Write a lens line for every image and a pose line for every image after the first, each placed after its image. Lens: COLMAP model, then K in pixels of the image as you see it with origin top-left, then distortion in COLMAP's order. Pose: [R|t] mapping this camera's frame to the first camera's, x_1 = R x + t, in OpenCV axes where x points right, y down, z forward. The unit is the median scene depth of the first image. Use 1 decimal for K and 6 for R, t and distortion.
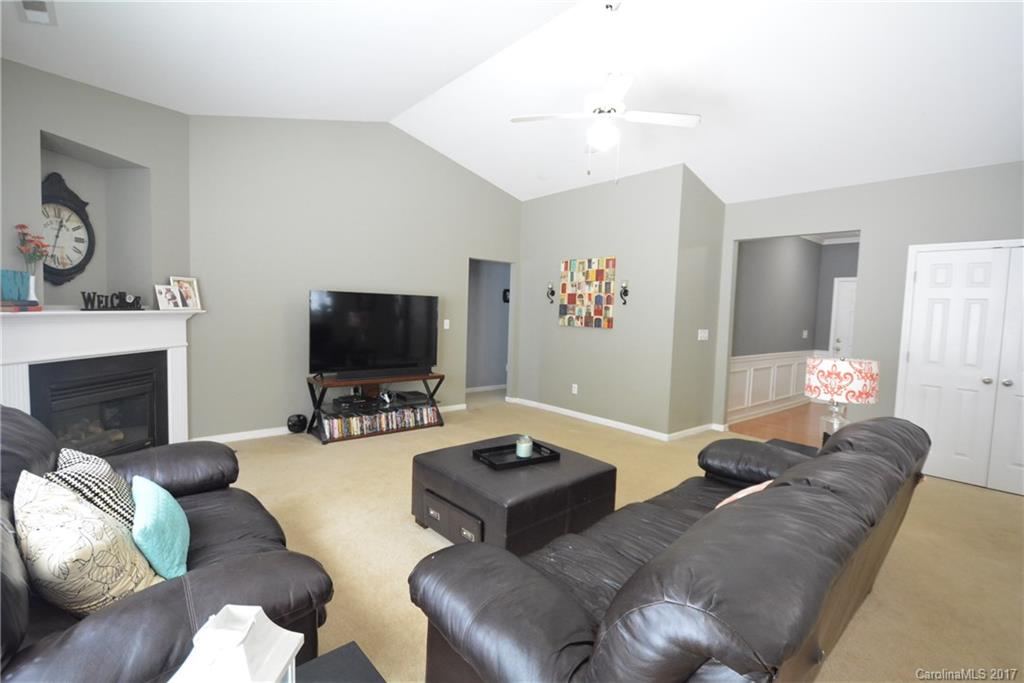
lens RADIAL K [[461.5, 0, 512.0], [0, 461.5, 341.5], [0, 0, 1]] dist [-0.010217, -0.000591]
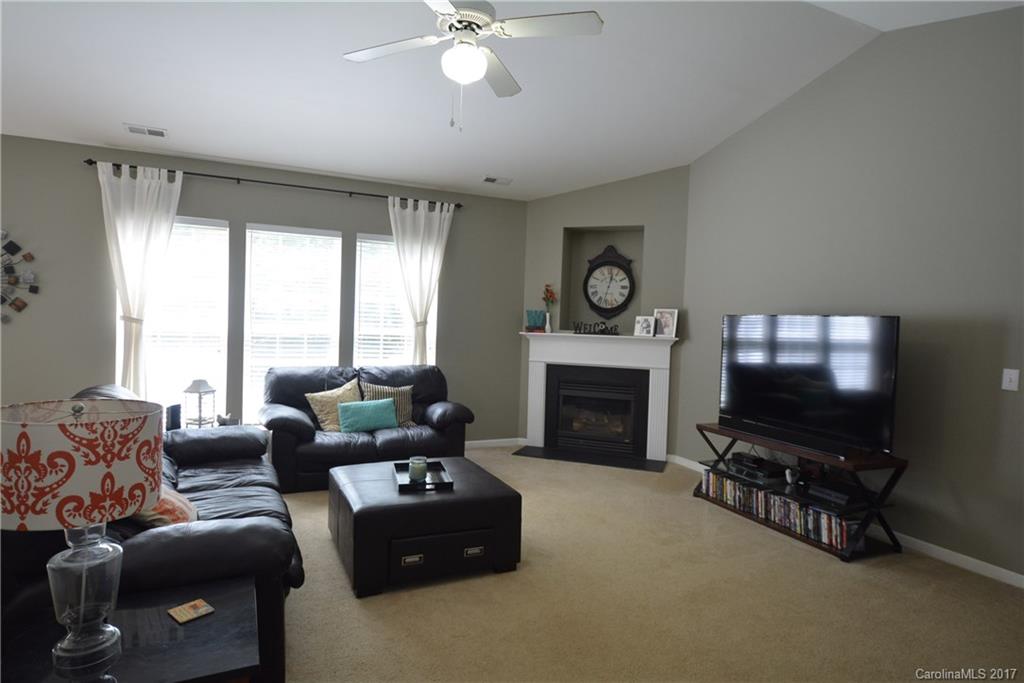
lens RADIAL K [[561.2, 0, 513.5], [0, 561.2, 321.5], [0, 0, 1]] dist [-0.000796, -0.000328]
pose [[-0.265858, -0.034783, -0.963385, 0.730388], [-0.105328, 0.994414, -0.006837, -0.056806], [0.958241, 0.099654, -0.268036, 0.992871]]
